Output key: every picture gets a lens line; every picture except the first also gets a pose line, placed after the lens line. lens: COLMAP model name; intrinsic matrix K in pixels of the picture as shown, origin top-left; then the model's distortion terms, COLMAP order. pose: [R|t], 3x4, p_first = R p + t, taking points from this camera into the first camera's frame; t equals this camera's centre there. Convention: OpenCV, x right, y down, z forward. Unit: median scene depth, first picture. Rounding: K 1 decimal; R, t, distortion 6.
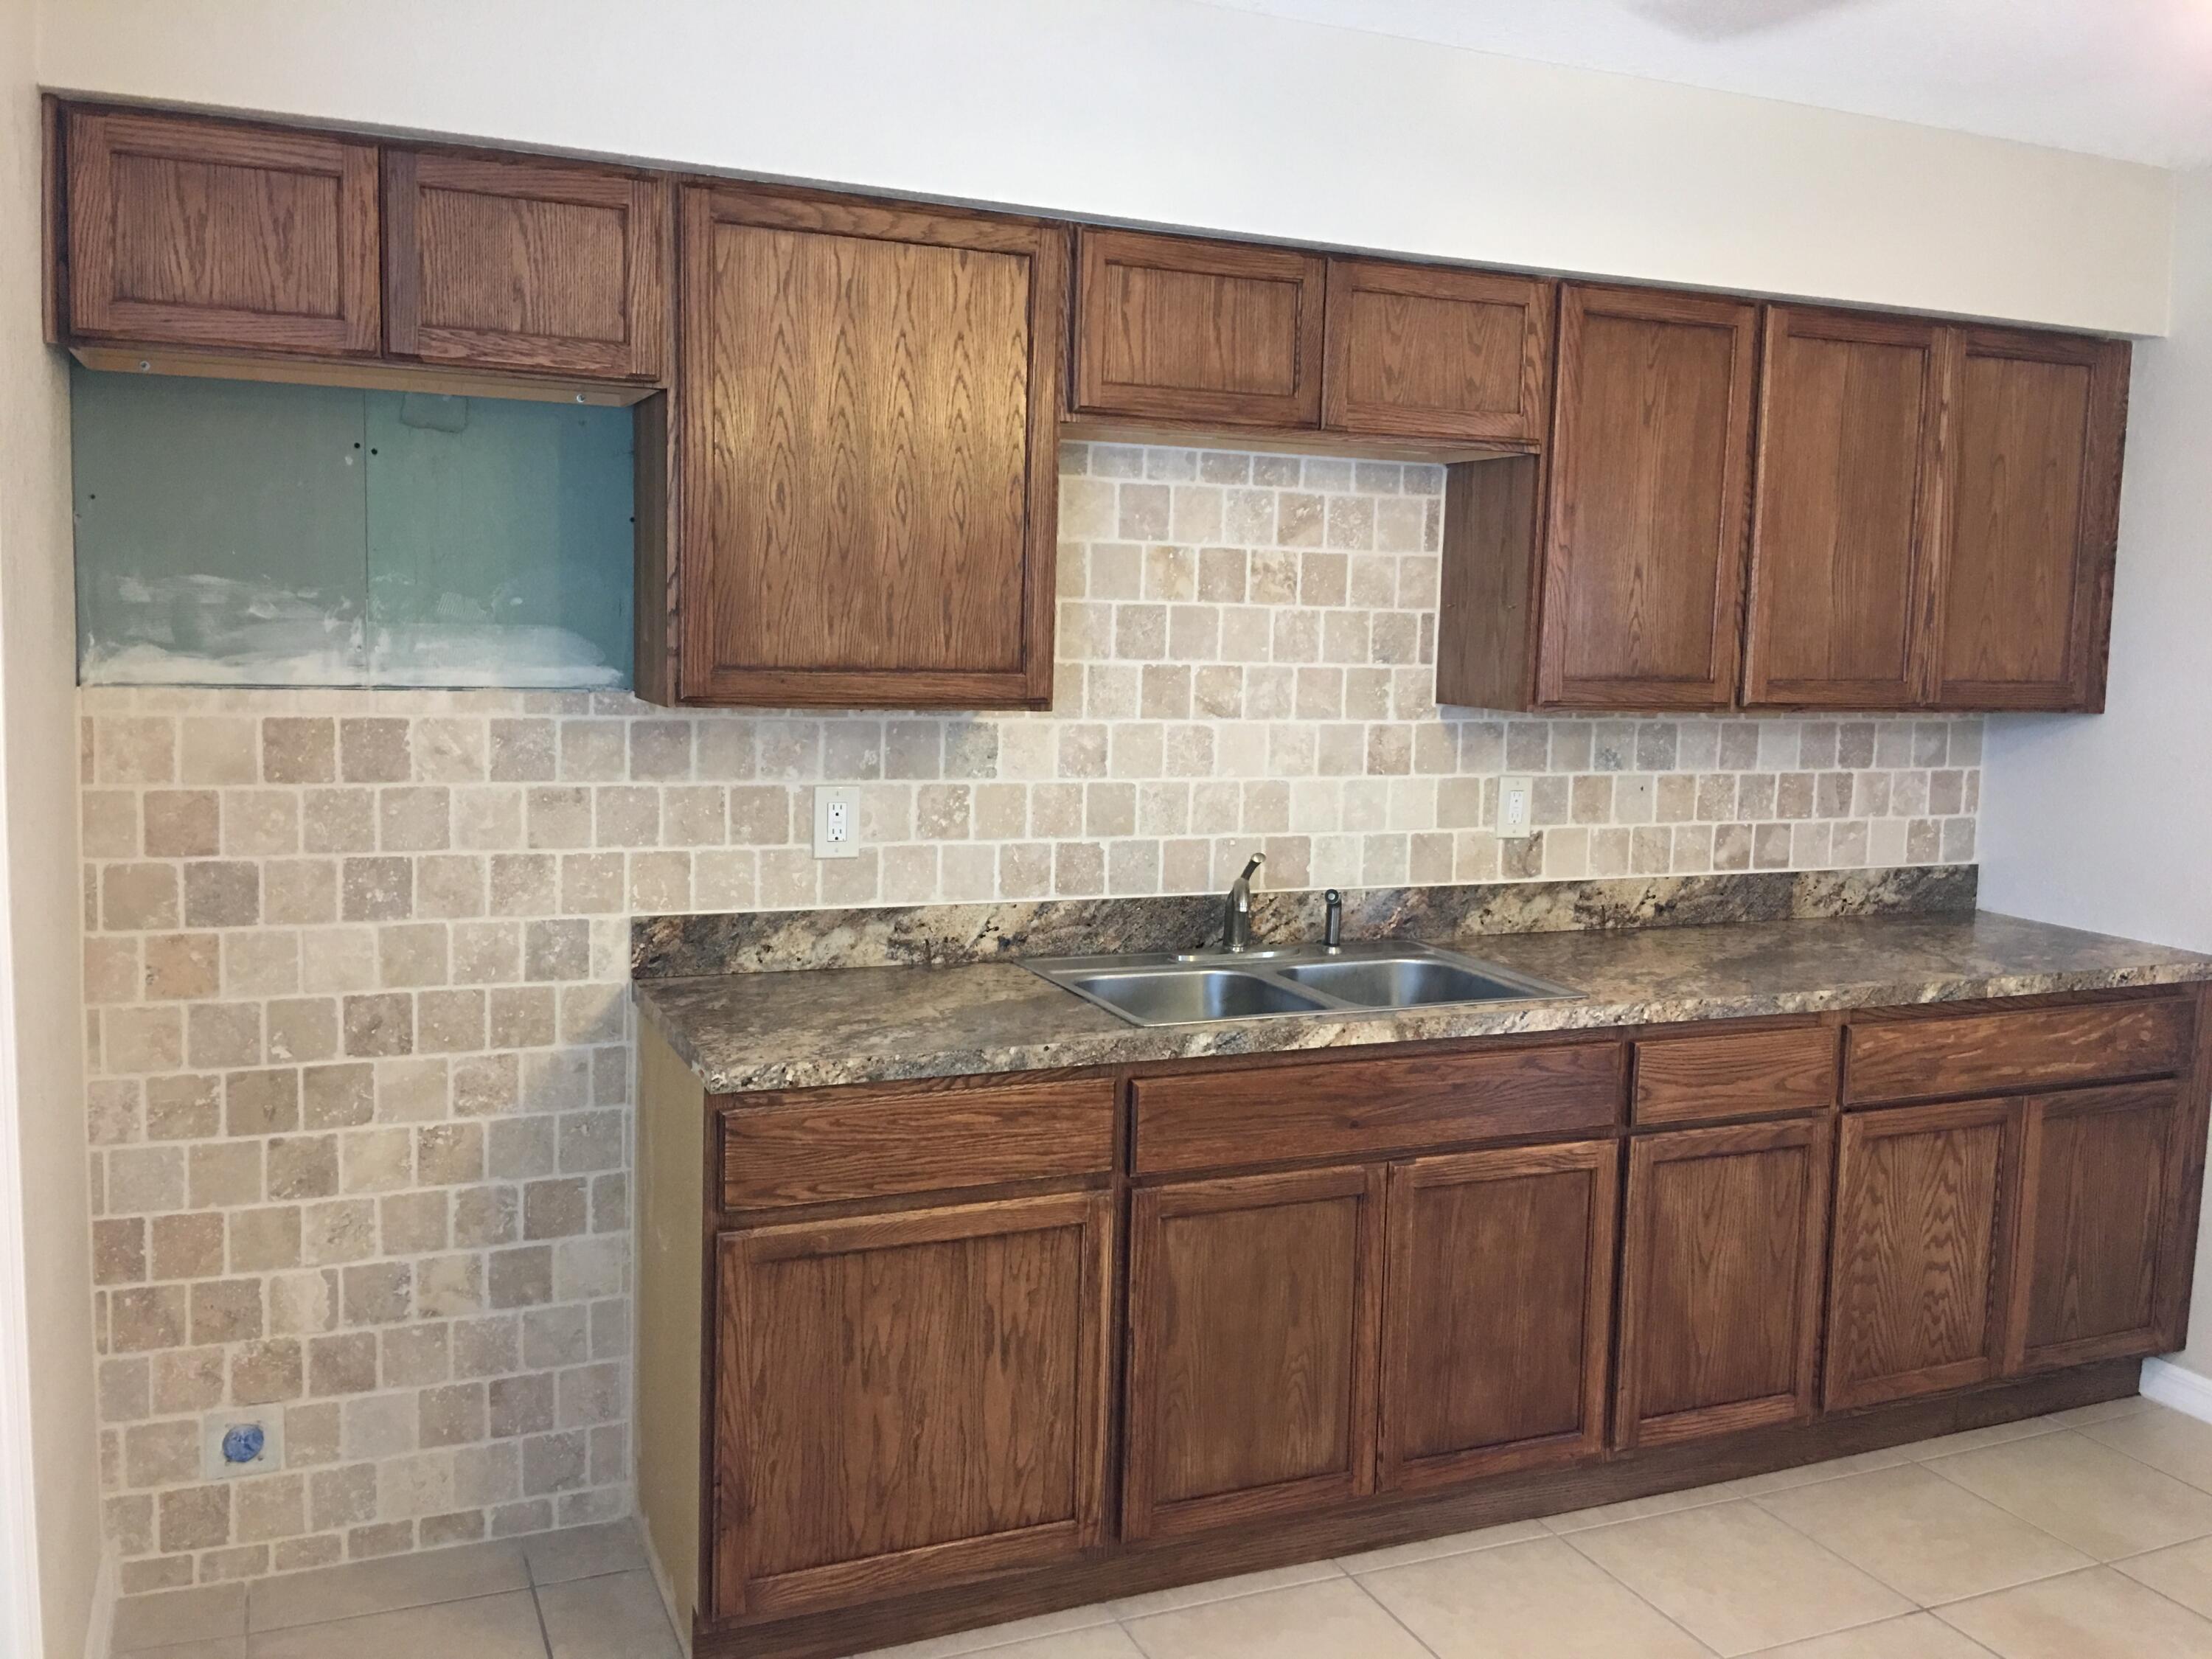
lens RADIAL K [[1871.7, 0, 1081.8], [0, 1871.7, 801.6], [0, 0, 1]] dist [0.083192, -0.148527]
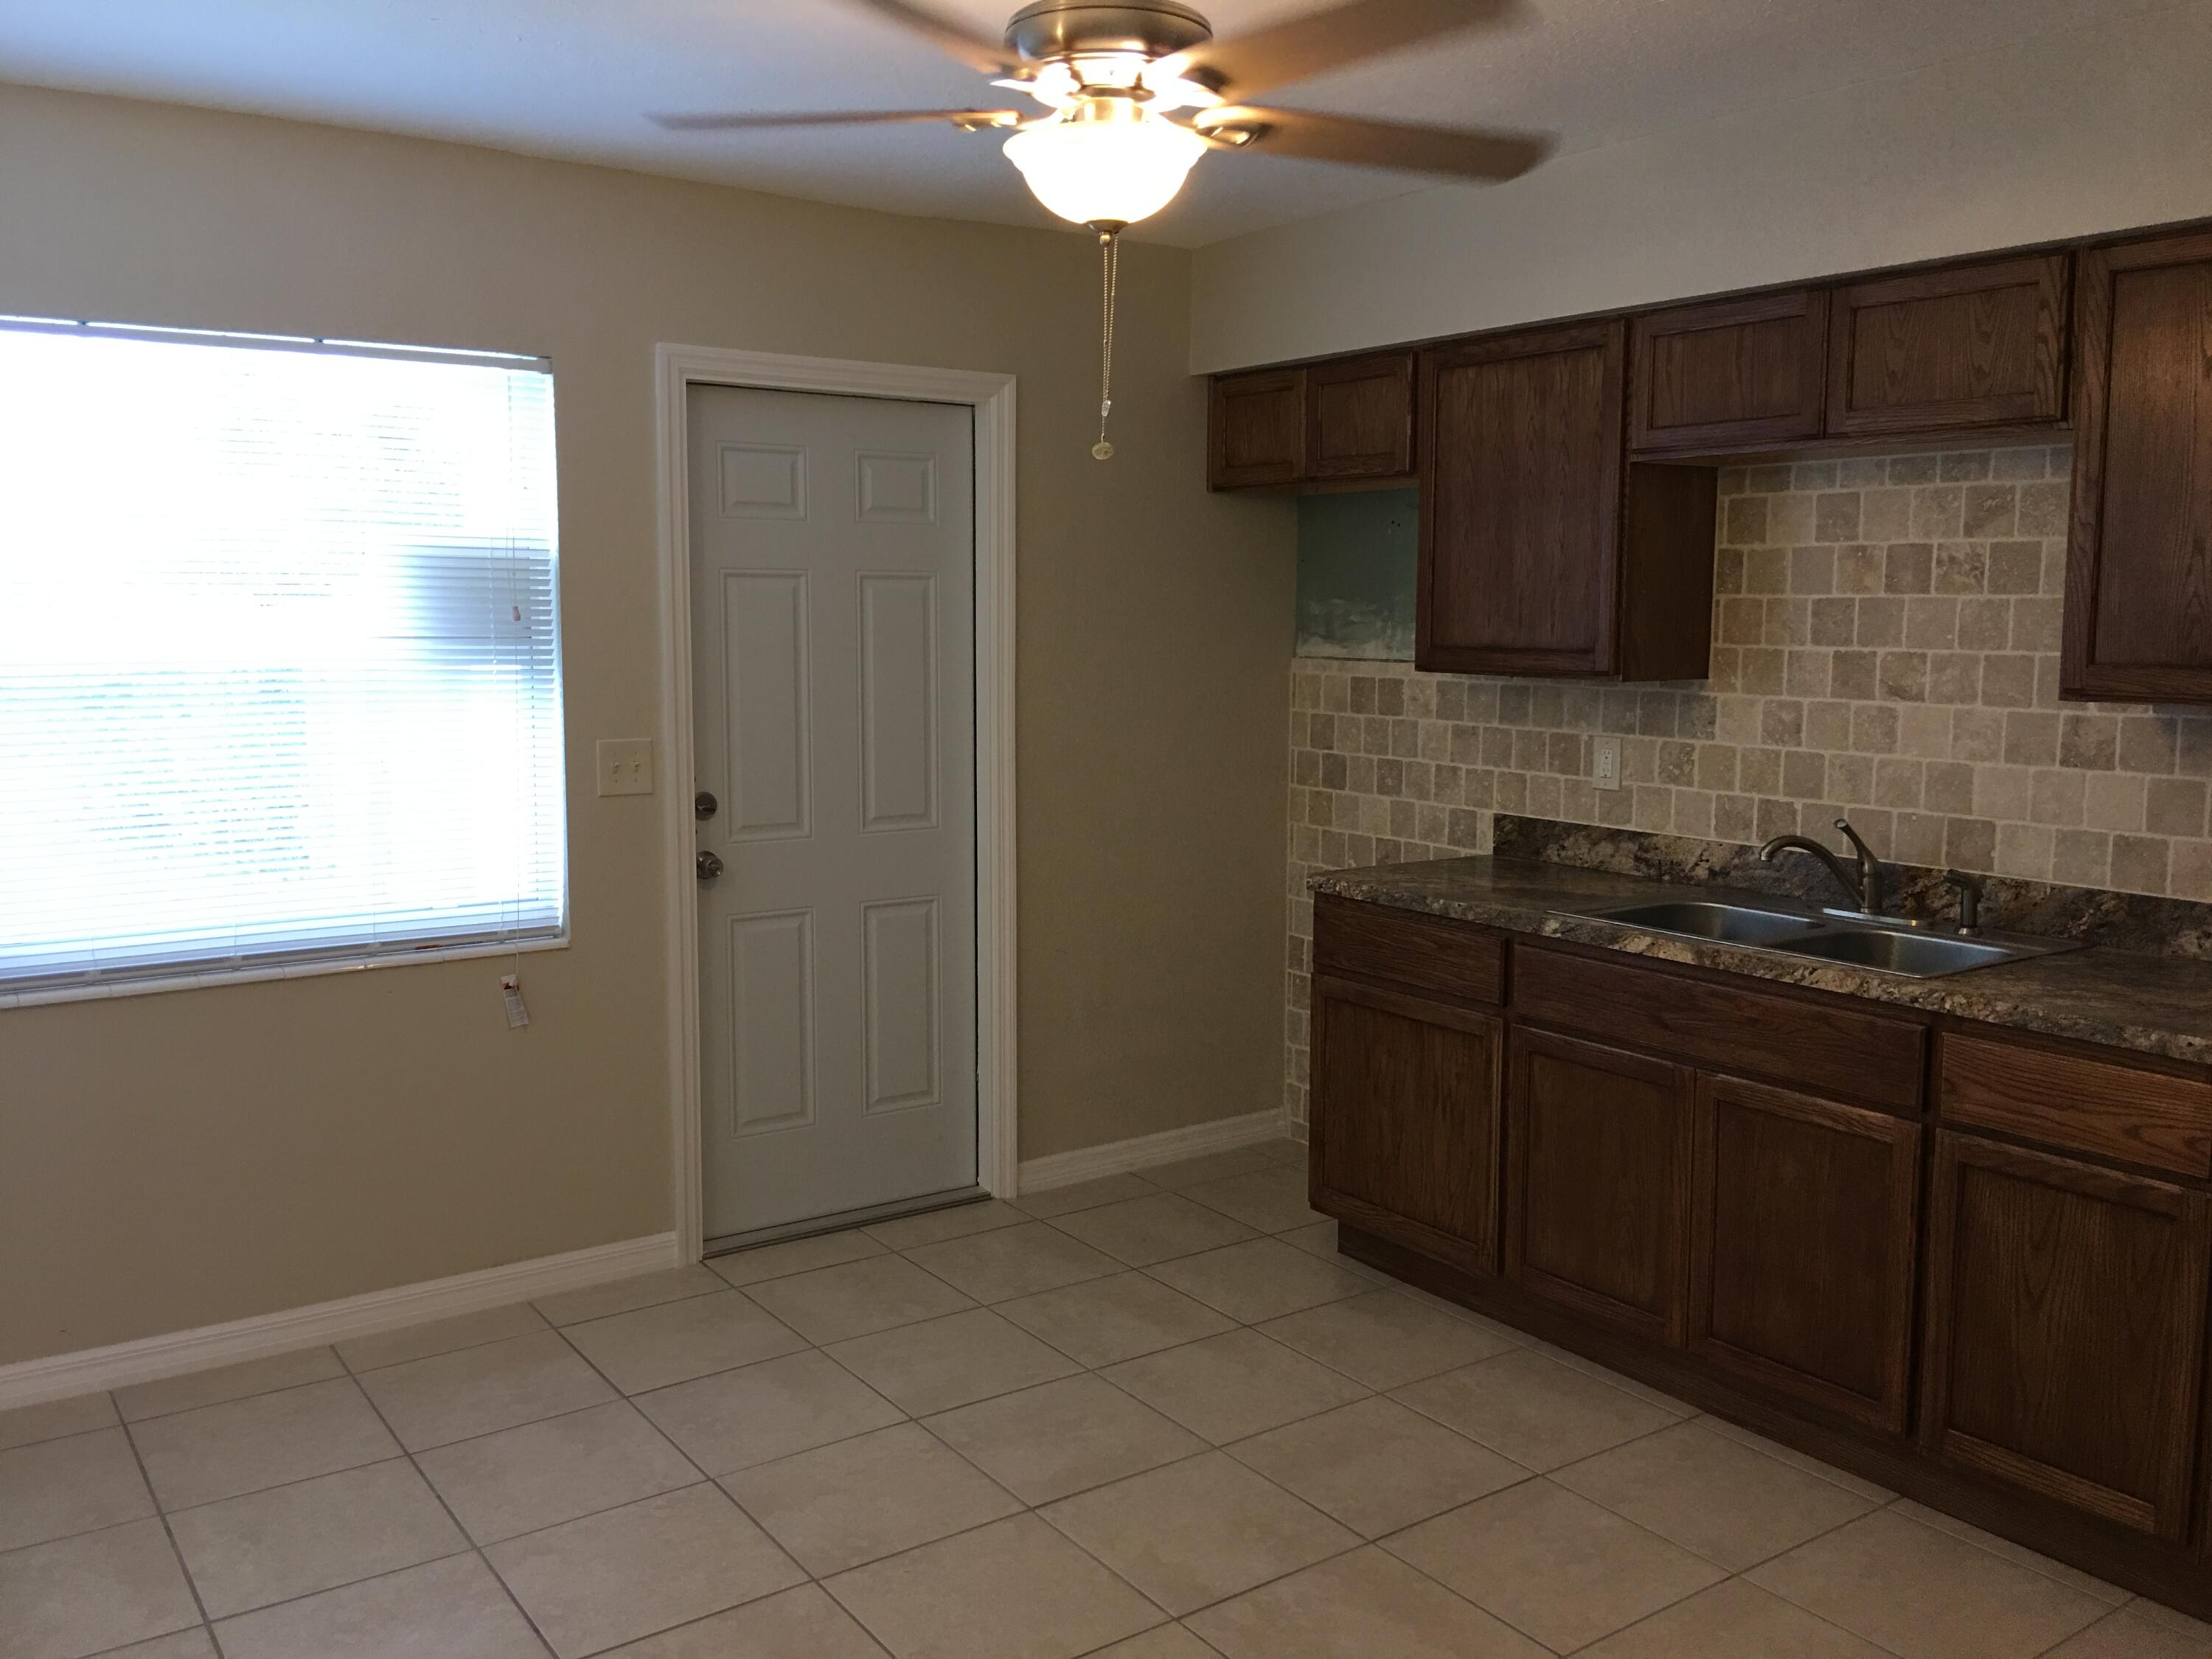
lens RADIAL K [[1871.7, 0, 1081.8], [0, 1871.7, 801.6], [0, 0, 1]] dist [0.083192, -0.148527]
pose [[0.191425, 0.077598, -0.978435, 1.115566], [-0.095935, 0.993576, 0.060030, -0.006990], [0.976808, 0.082375, 0.197639, 0.343129]]
